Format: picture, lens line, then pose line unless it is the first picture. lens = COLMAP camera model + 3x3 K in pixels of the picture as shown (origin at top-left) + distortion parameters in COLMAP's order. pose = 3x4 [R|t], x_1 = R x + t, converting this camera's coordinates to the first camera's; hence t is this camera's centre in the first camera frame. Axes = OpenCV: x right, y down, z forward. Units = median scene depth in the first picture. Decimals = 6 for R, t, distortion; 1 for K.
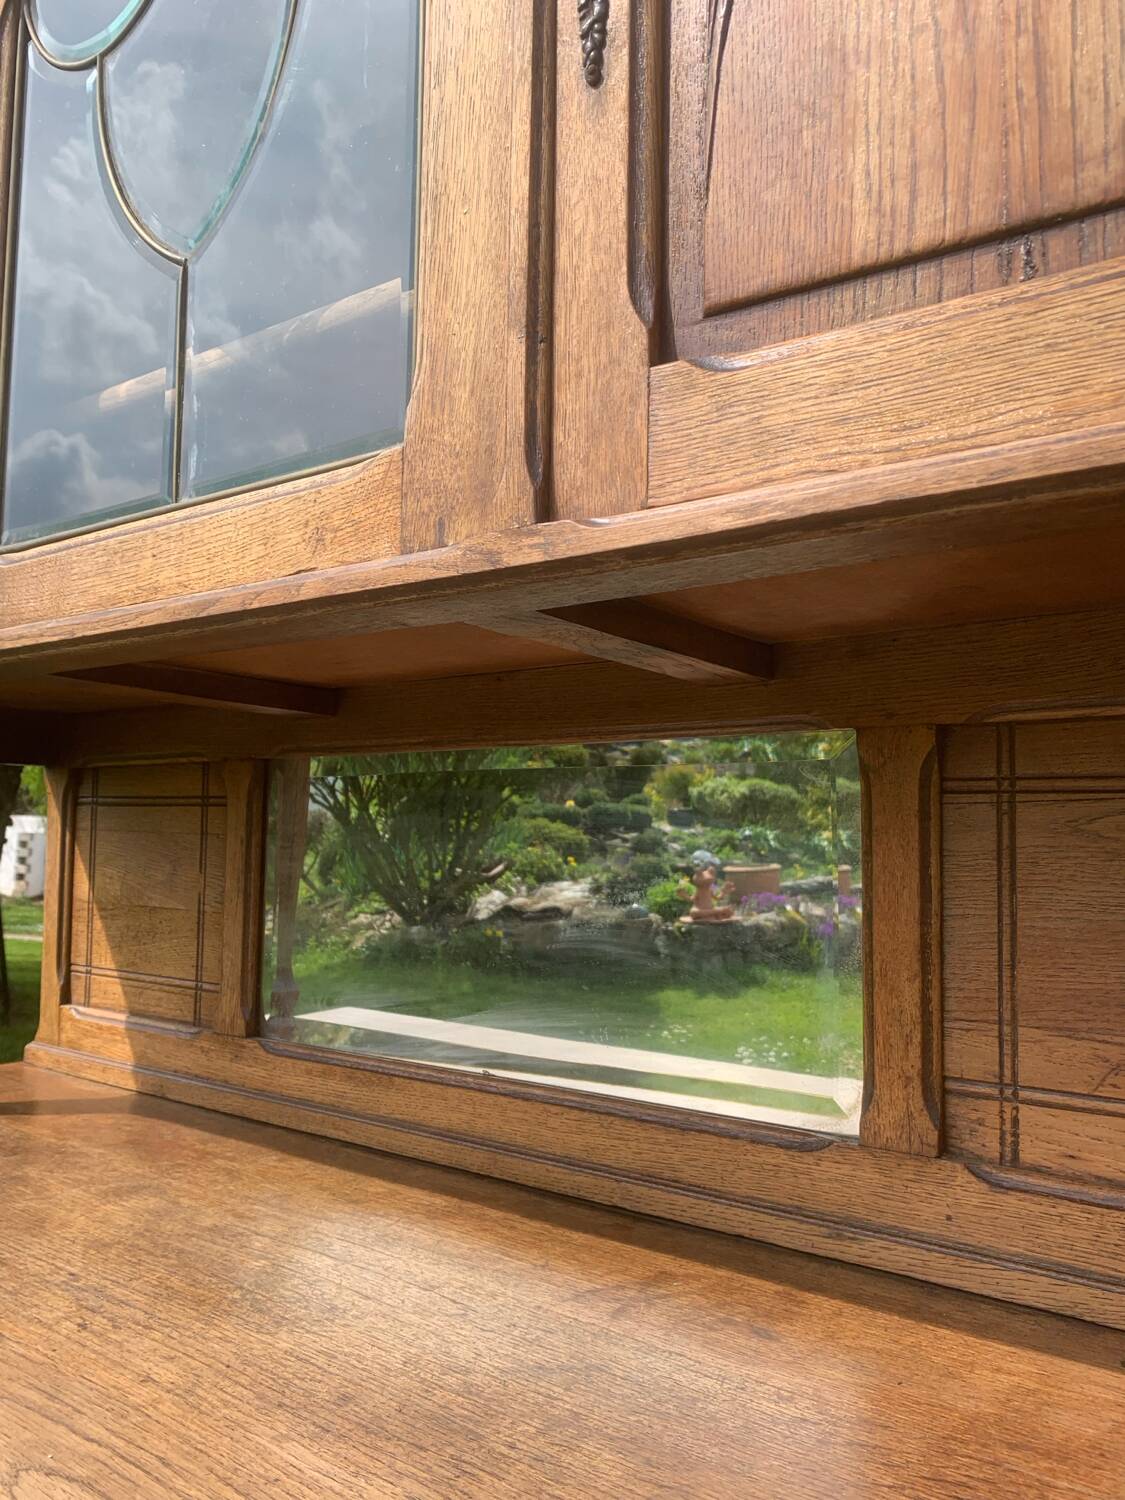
lens RADIAL K [[1162.5, 0, 550.4], [0, 1162.5, 753.2], [0, 0, 1]] dist [-0.003538, 0.001068]
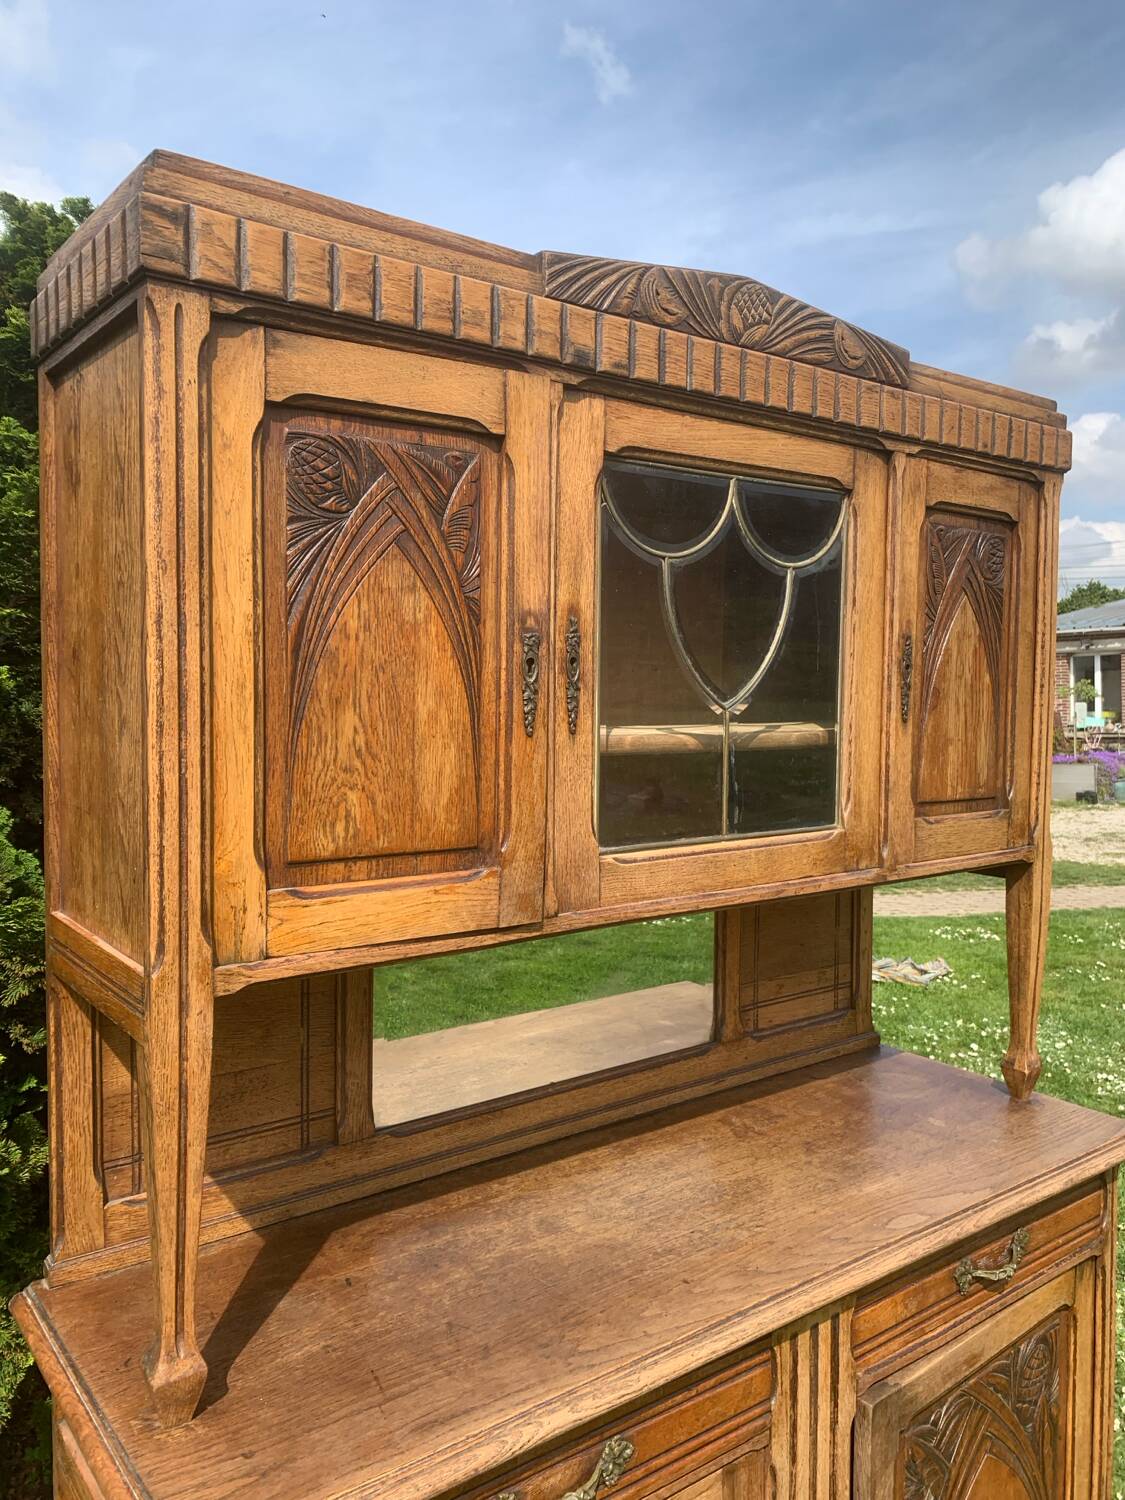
lens RADIAL K [[1145.3, 0, 564.5], [0, 1145.3, 745.5], [0, 0, 1]] dist [0.052811, -0.087391]
pose [[0.266250, -0.066343, 0.961618, -2.207798], [-0.075070, 0.993171, 0.089305, -0.508183], [-0.960976, -0.095966, 0.259452, 0.755492]]
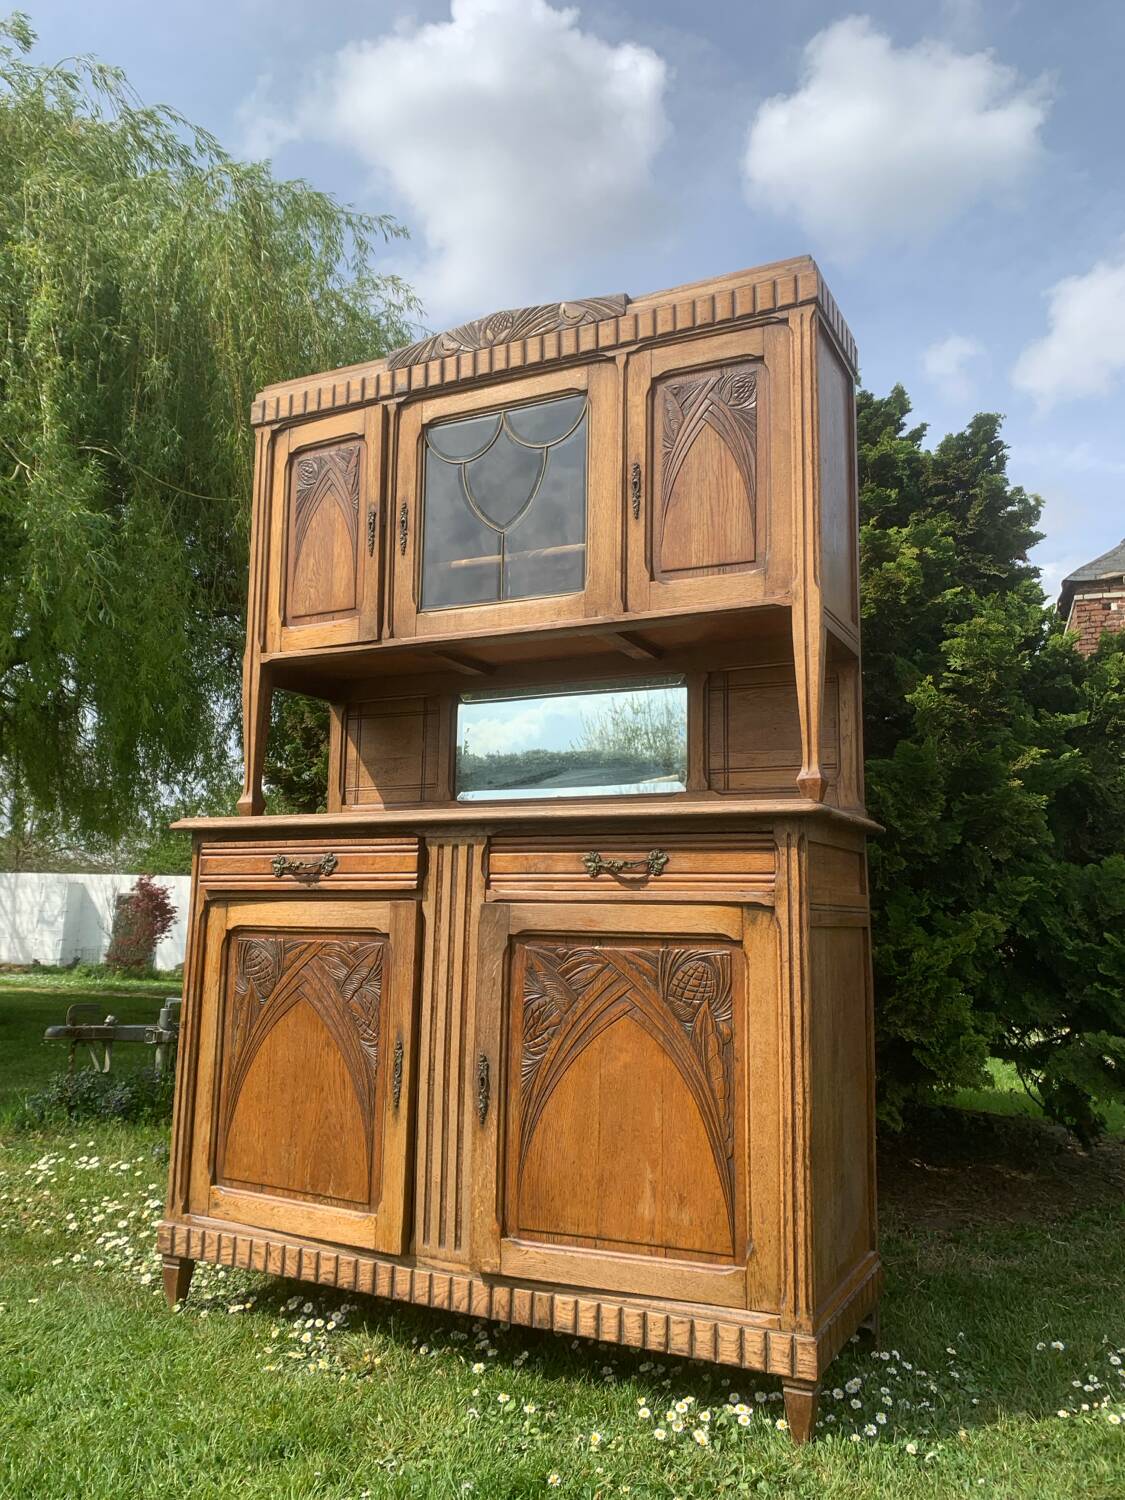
lens RADIAL K [[1145.3, 0, 564.5], [0, 1145.3, 745.5], [0, 0, 1]] dist [0.052811, -0.087391]
pose [[0.981835, 0.027824, 0.187687, -0.753925], [-0.014713, 0.997375, -0.070893, 0.455123], [-0.189167, 0.066844, 0.979667, -2.348984]]
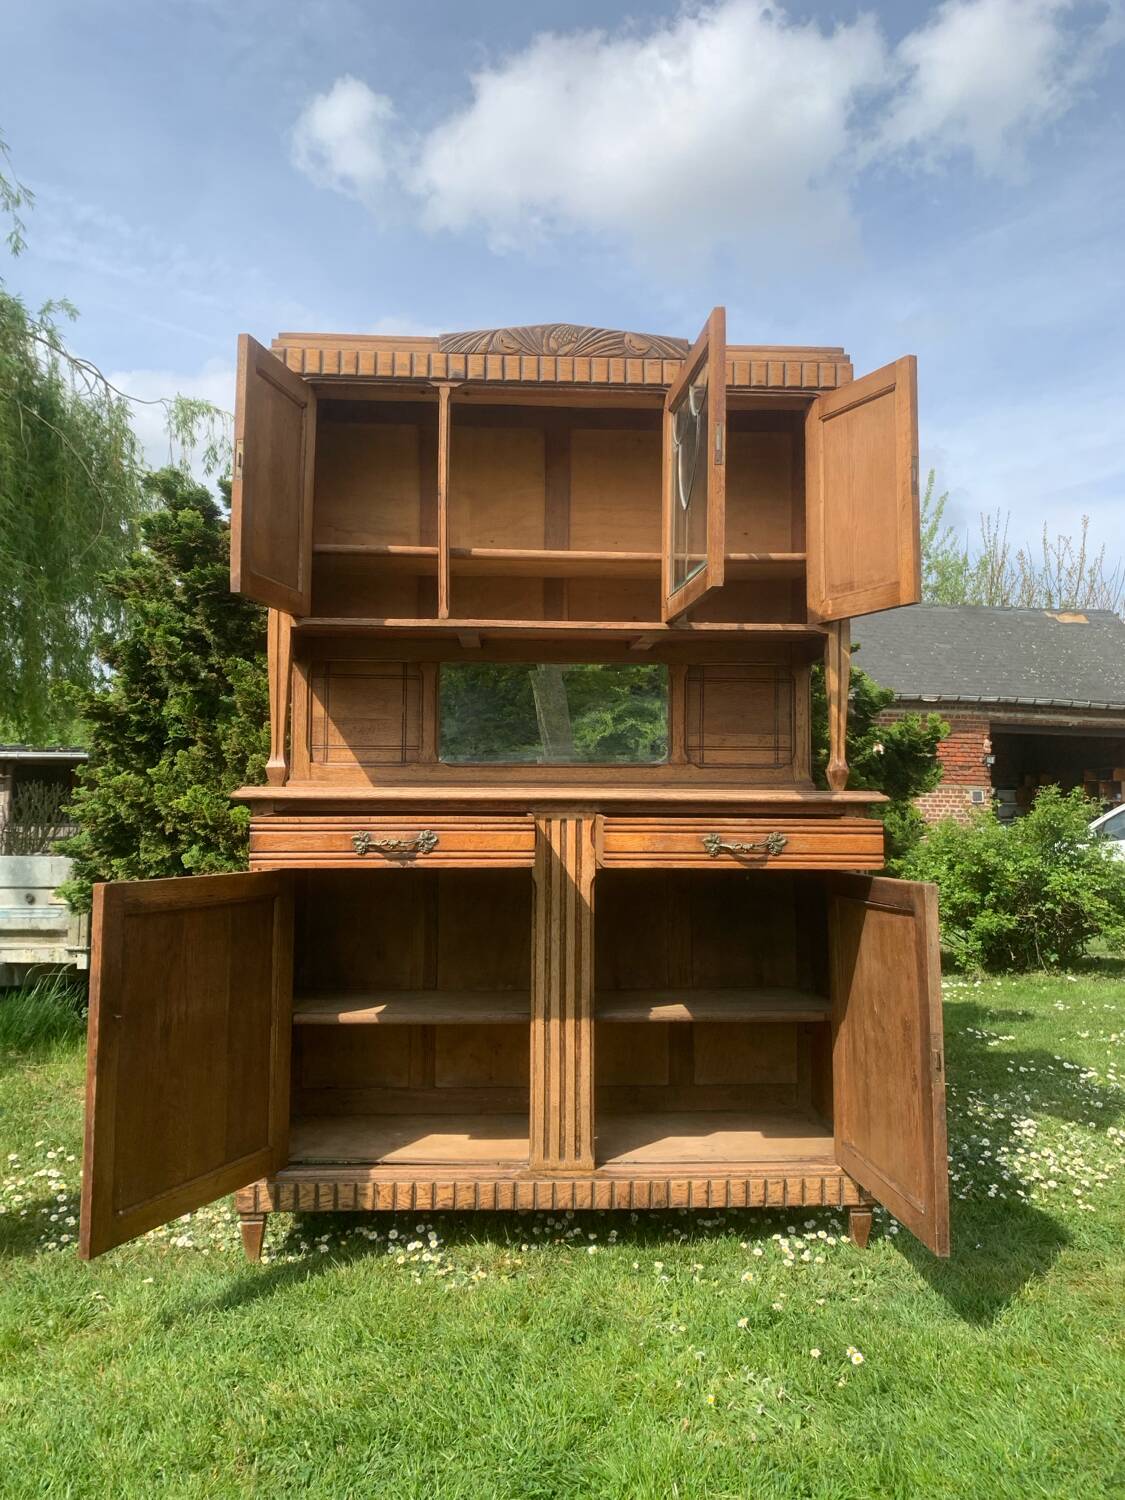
lens RADIAL K [[1134.8, 0, 558.6], [0, 1134.8, 744.9], [0, 0, 1]] dist [0.075763, -0.188482]
pose [[0.758841, 0.021431, 0.650923, -2.752999], [-0.043052, 0.998923, 0.017302, 0.217955], [-0.649852, -0.041153, 0.758946, -1.879859]]
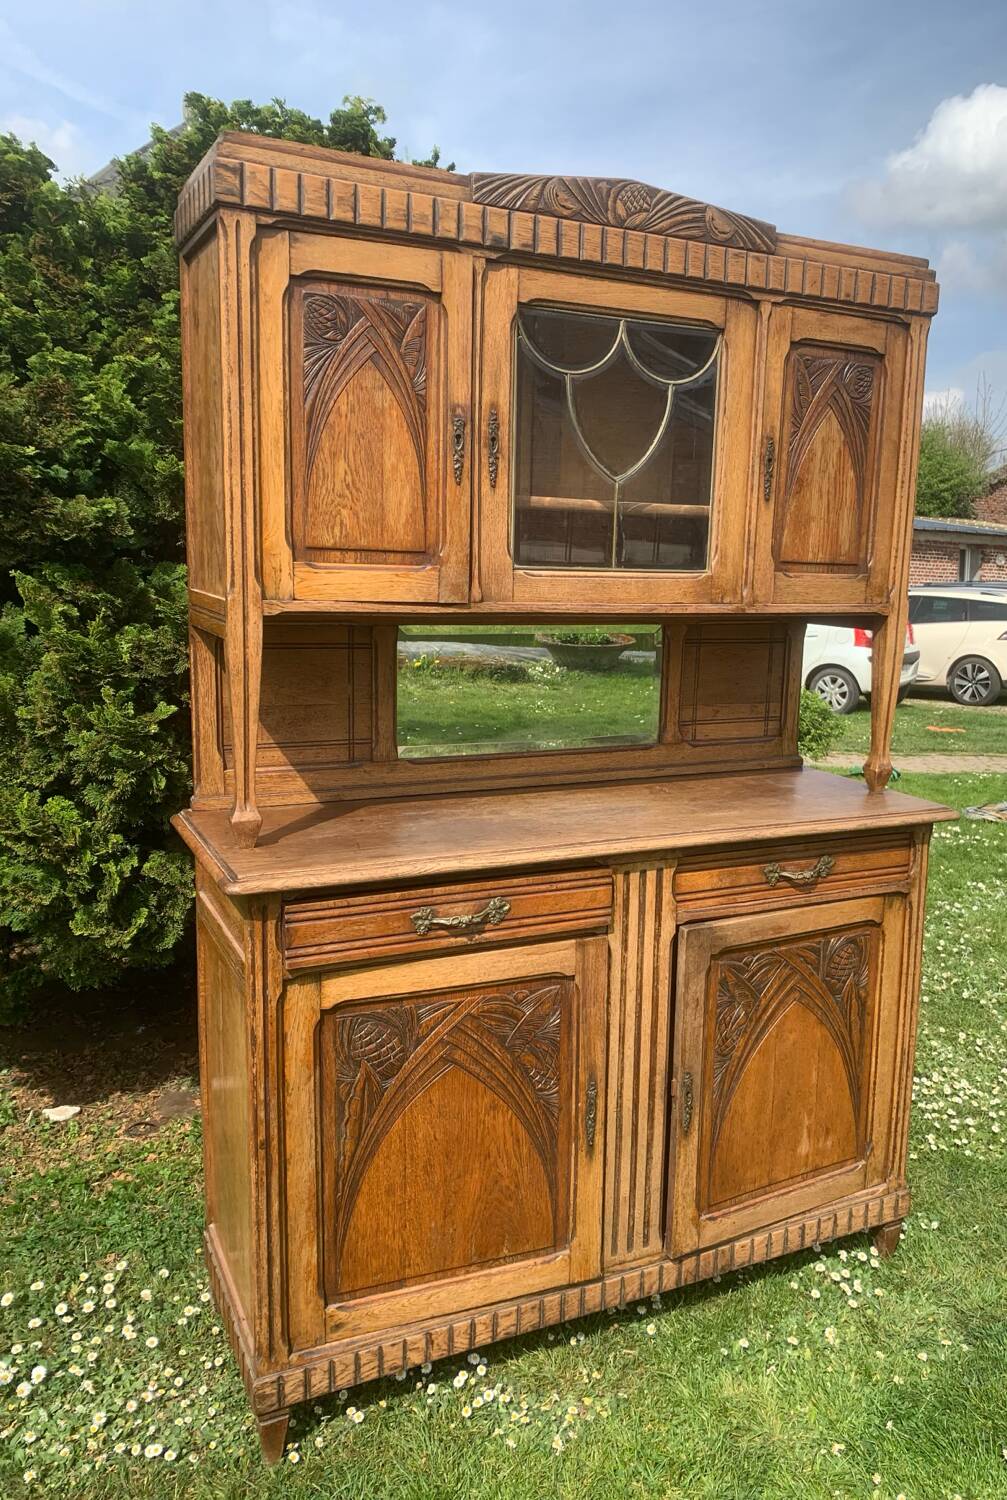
lens RADIAL K [[1177.7, 0, 597.0], [0, 1177.7, 762.6], [0, 0, 1]] dist [0.027901, -0.060787]
pose [[0.419130, -0.164421, 0.892914, -3.052443], [-0.092414, 0.970632, 0.222111, -0.385120], [-0.903211, -0.175611, 0.391626, -0.226291]]
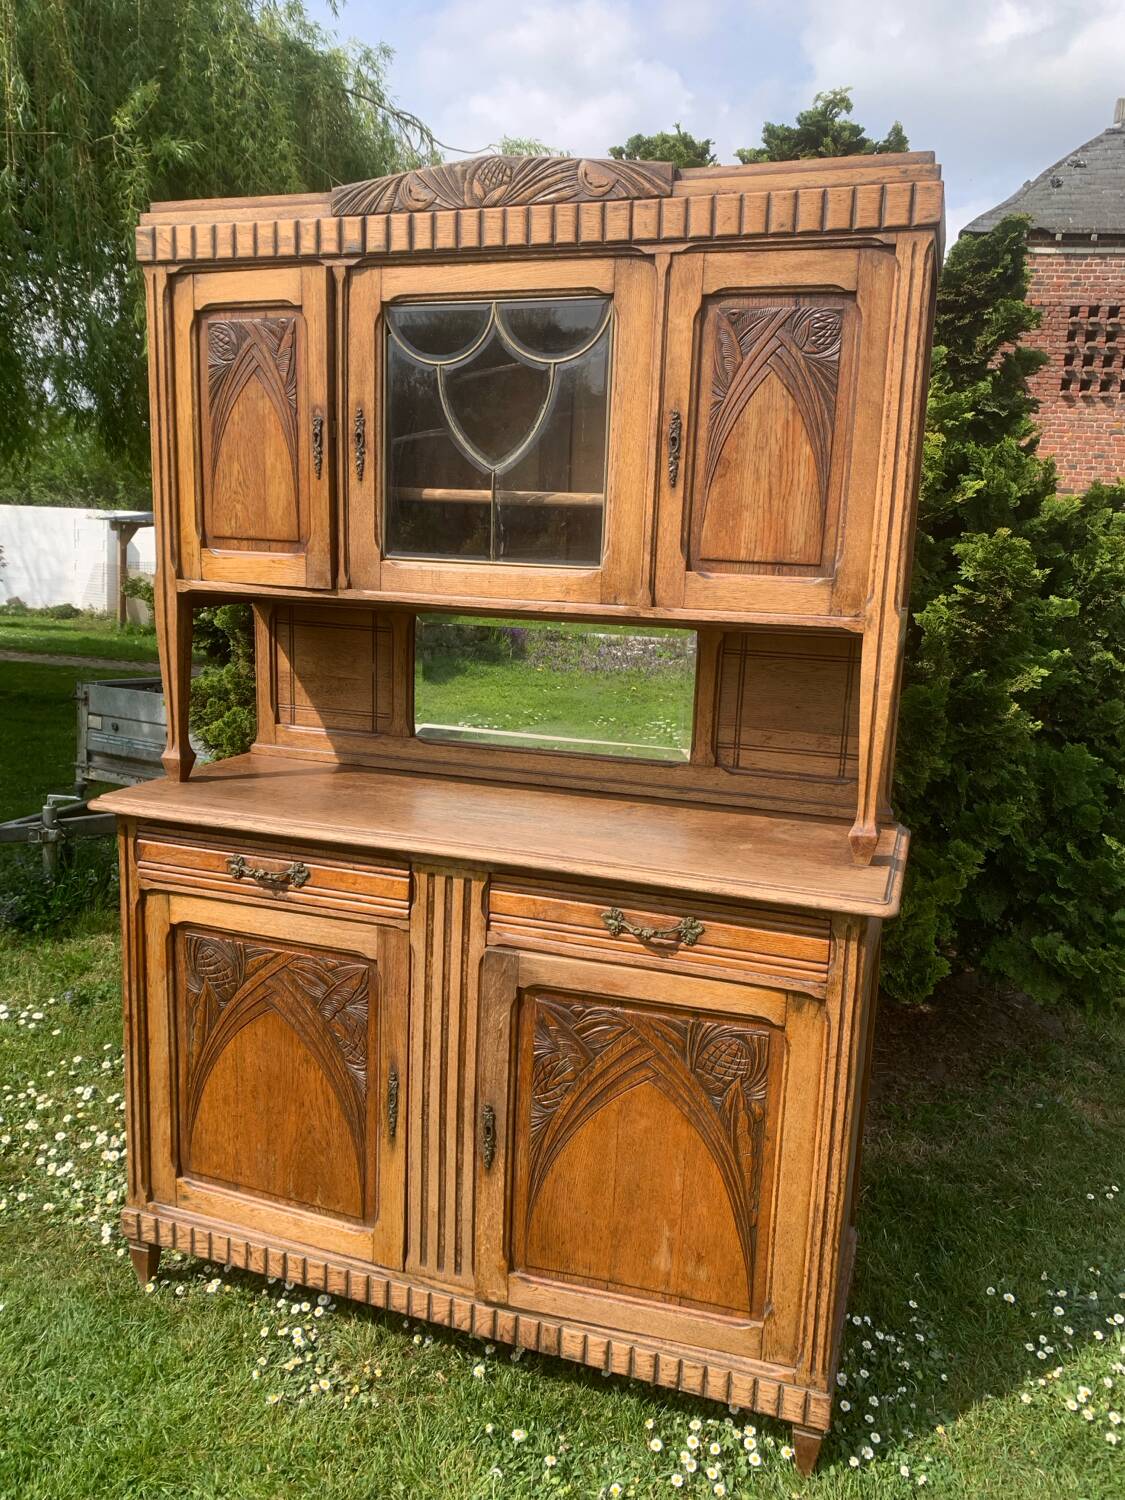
lens RADIAL K [[1141.2, 0, 562.1], [0, 1141.2, 740.2], [0, 0, 1]] dist [0.008470, 0.001358]
pose [[0.947313, -0.039692, 0.317839, -1.042335], [-0.045375, 0.965656, 0.255832, -0.500394], [-0.317078, -0.256775, 0.912978, -1.690711]]
